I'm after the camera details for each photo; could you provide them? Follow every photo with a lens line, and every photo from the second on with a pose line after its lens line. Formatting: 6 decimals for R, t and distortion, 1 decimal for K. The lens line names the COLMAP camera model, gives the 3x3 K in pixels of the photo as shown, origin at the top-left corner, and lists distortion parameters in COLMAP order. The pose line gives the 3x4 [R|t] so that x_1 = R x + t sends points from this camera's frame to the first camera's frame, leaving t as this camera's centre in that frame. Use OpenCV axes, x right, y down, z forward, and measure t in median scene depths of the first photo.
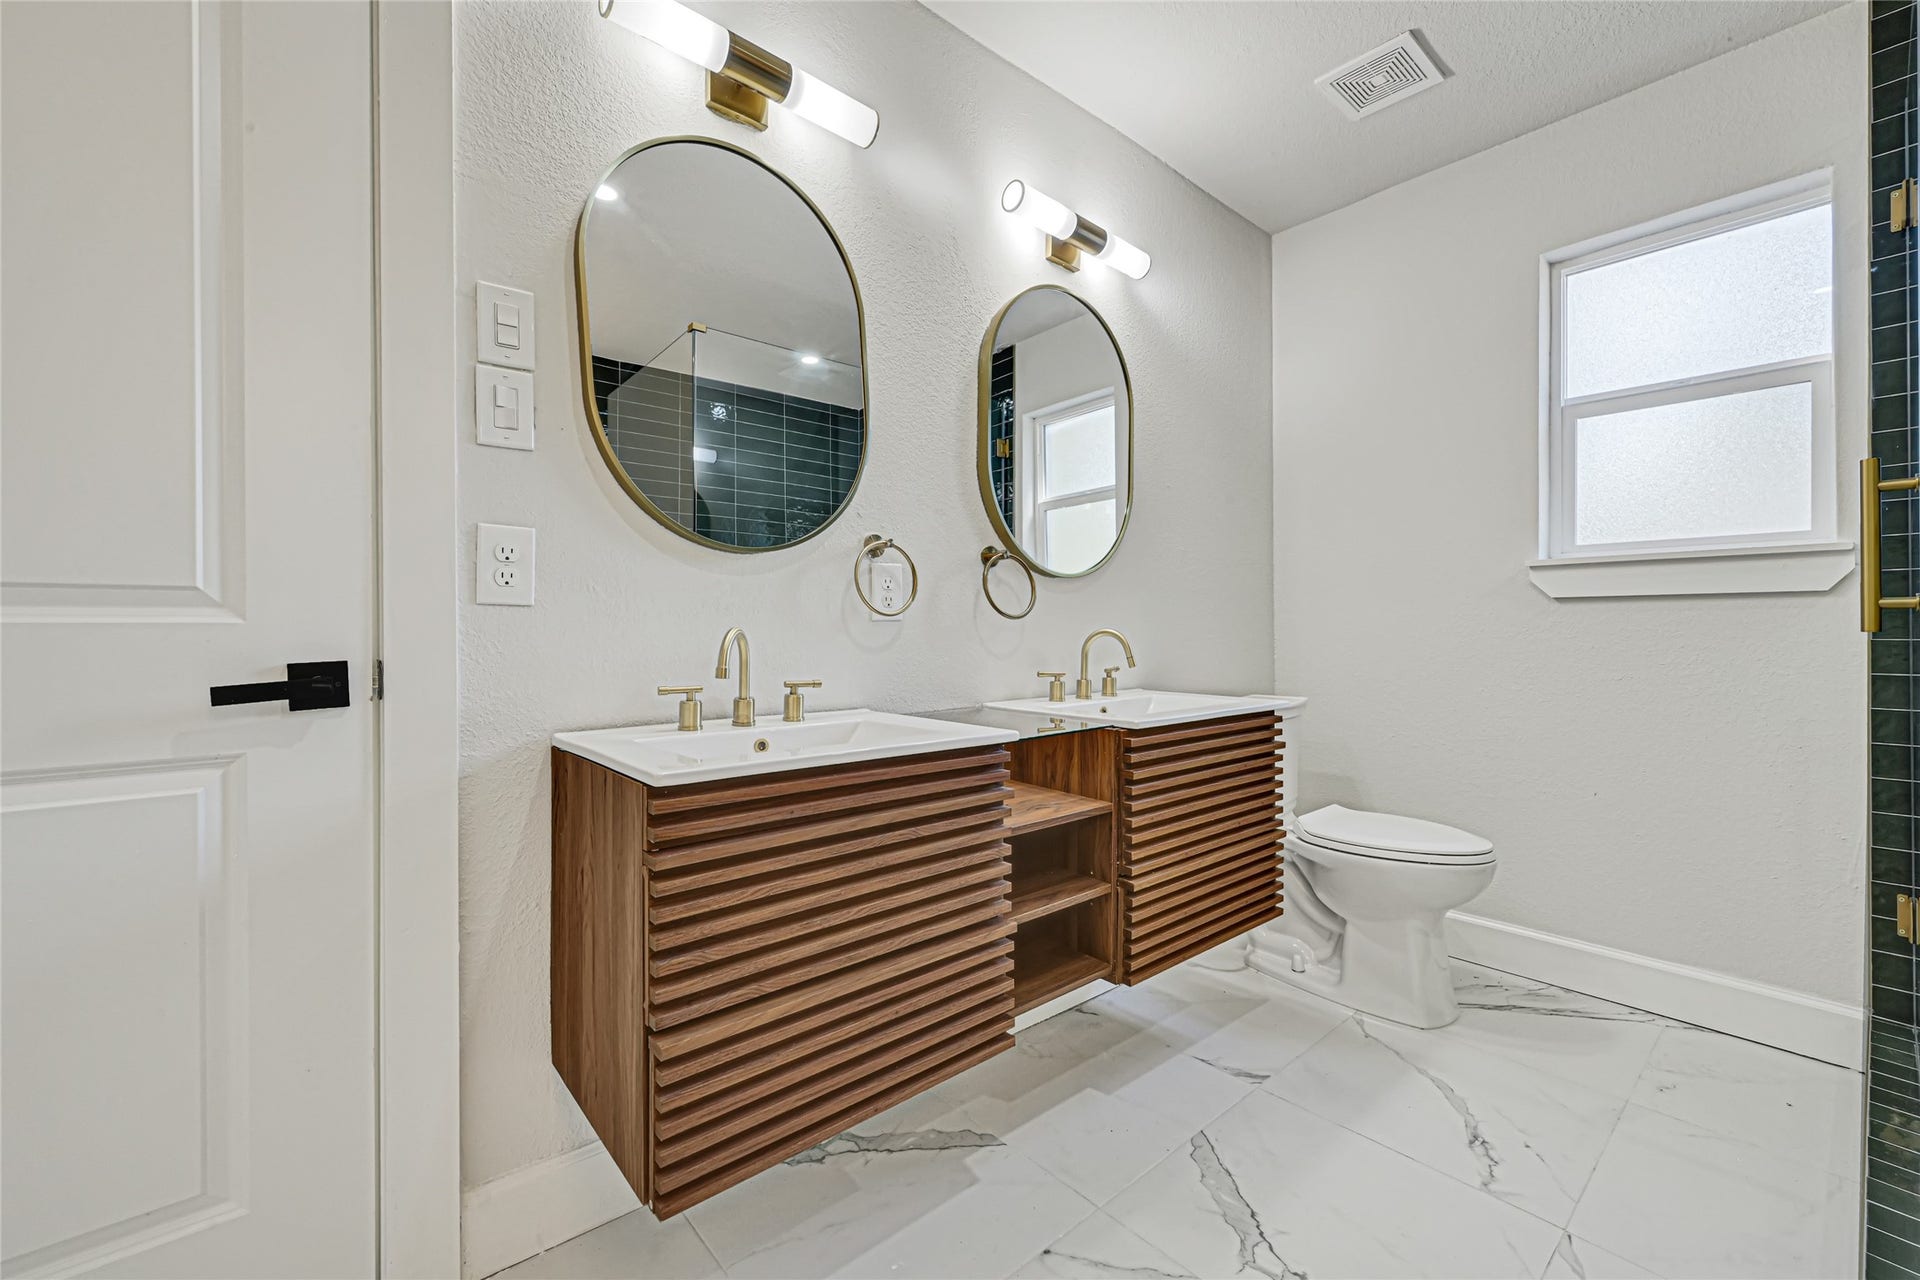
lens RADIAL K [[780.2, 0, 966.6], [0, 780.2, 635.1], [0, 0, 1]] dist [-0.004082, -0.000176]
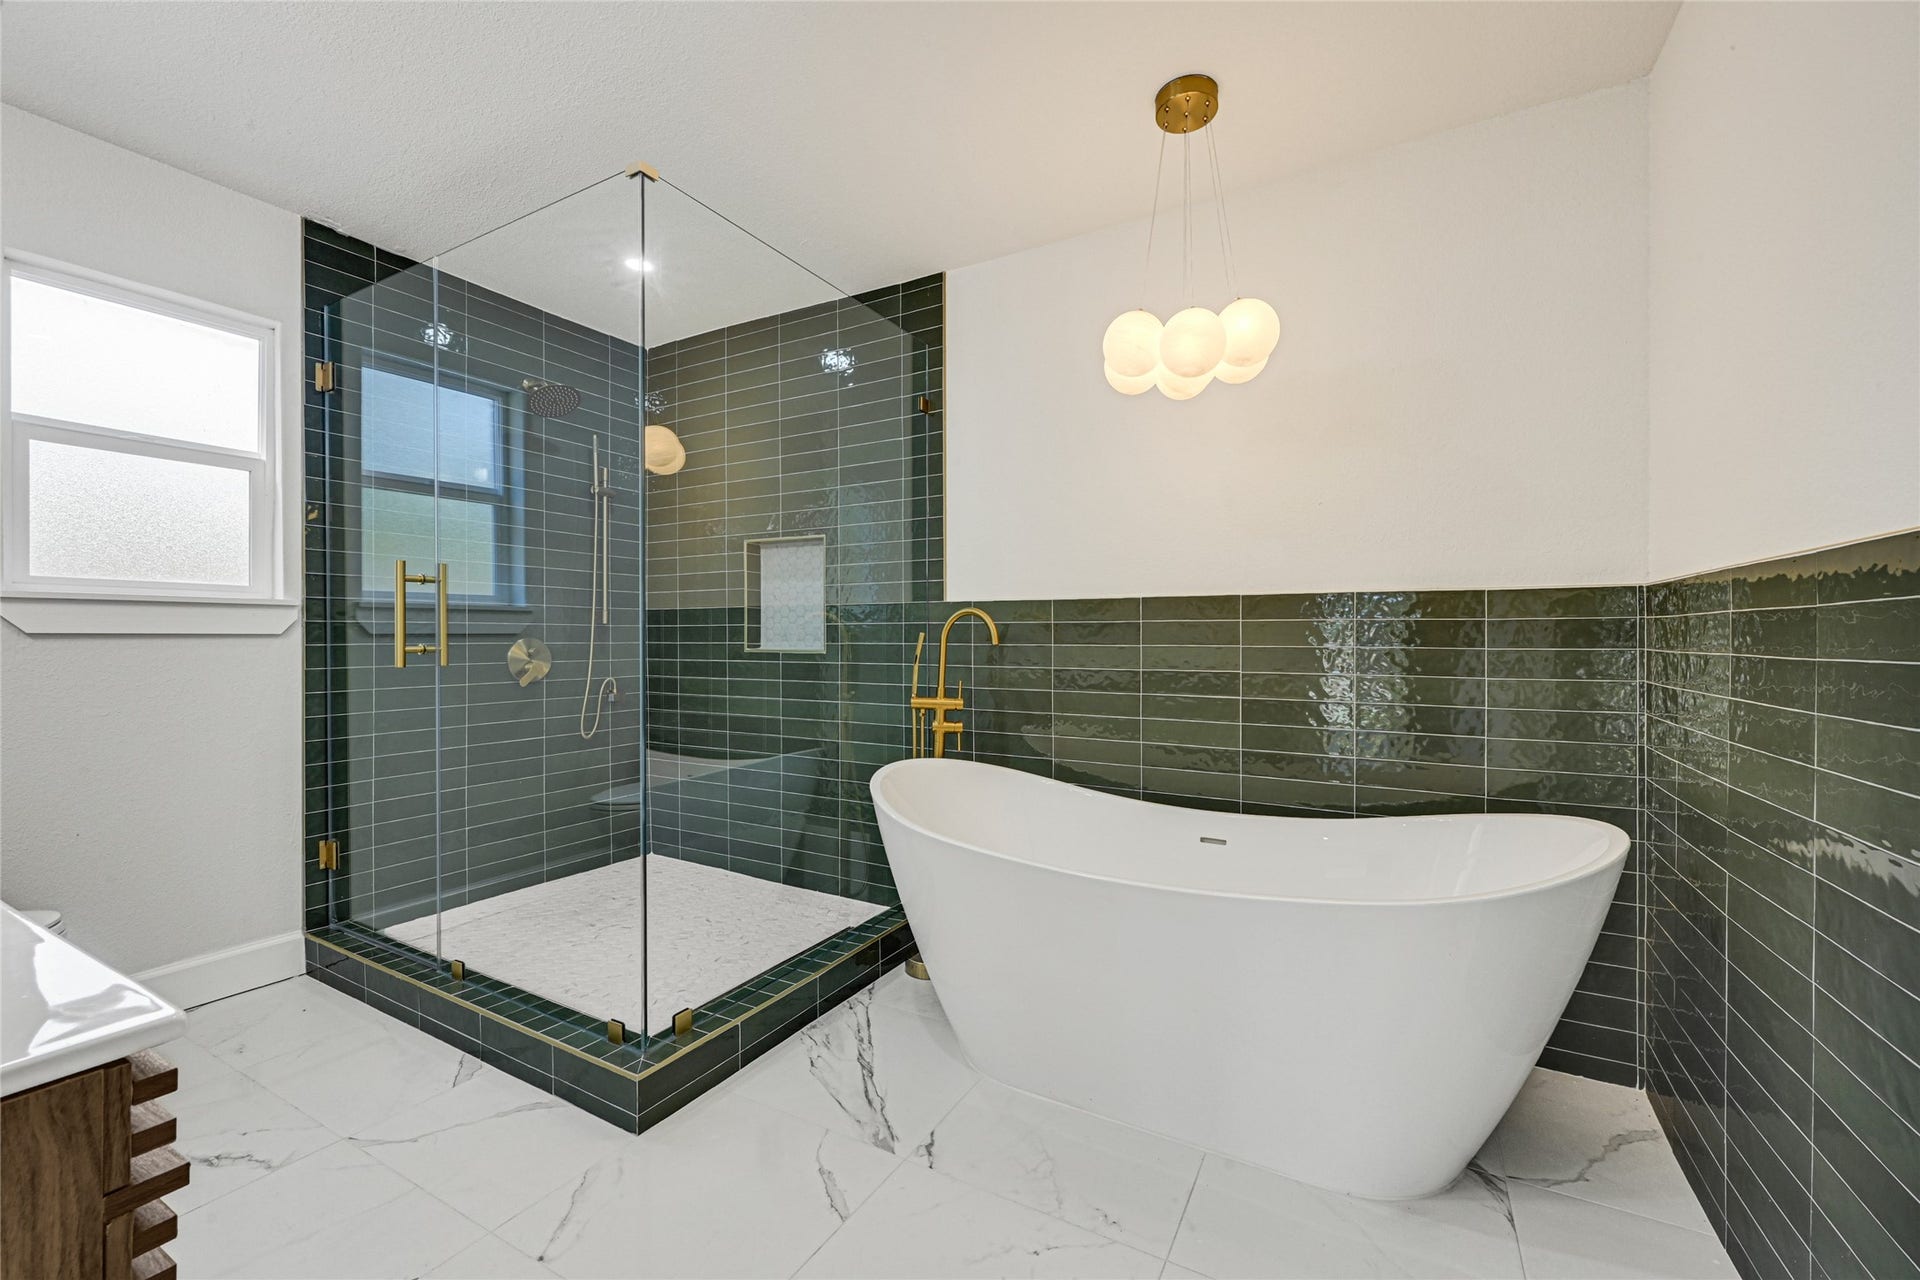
lens RADIAL K [[780.2, 0, 963.7], [0, 780.2, 639.7], [0, 0, 1]] dist [-0.004082, -0.000176]
pose [[-0.325092, -0.002266, 0.945680, -0.535664], [0.002932, 0.999990, 0.003404, -0.046155], [-0.945678, 0.003879, -0.325082, 0.294621]]
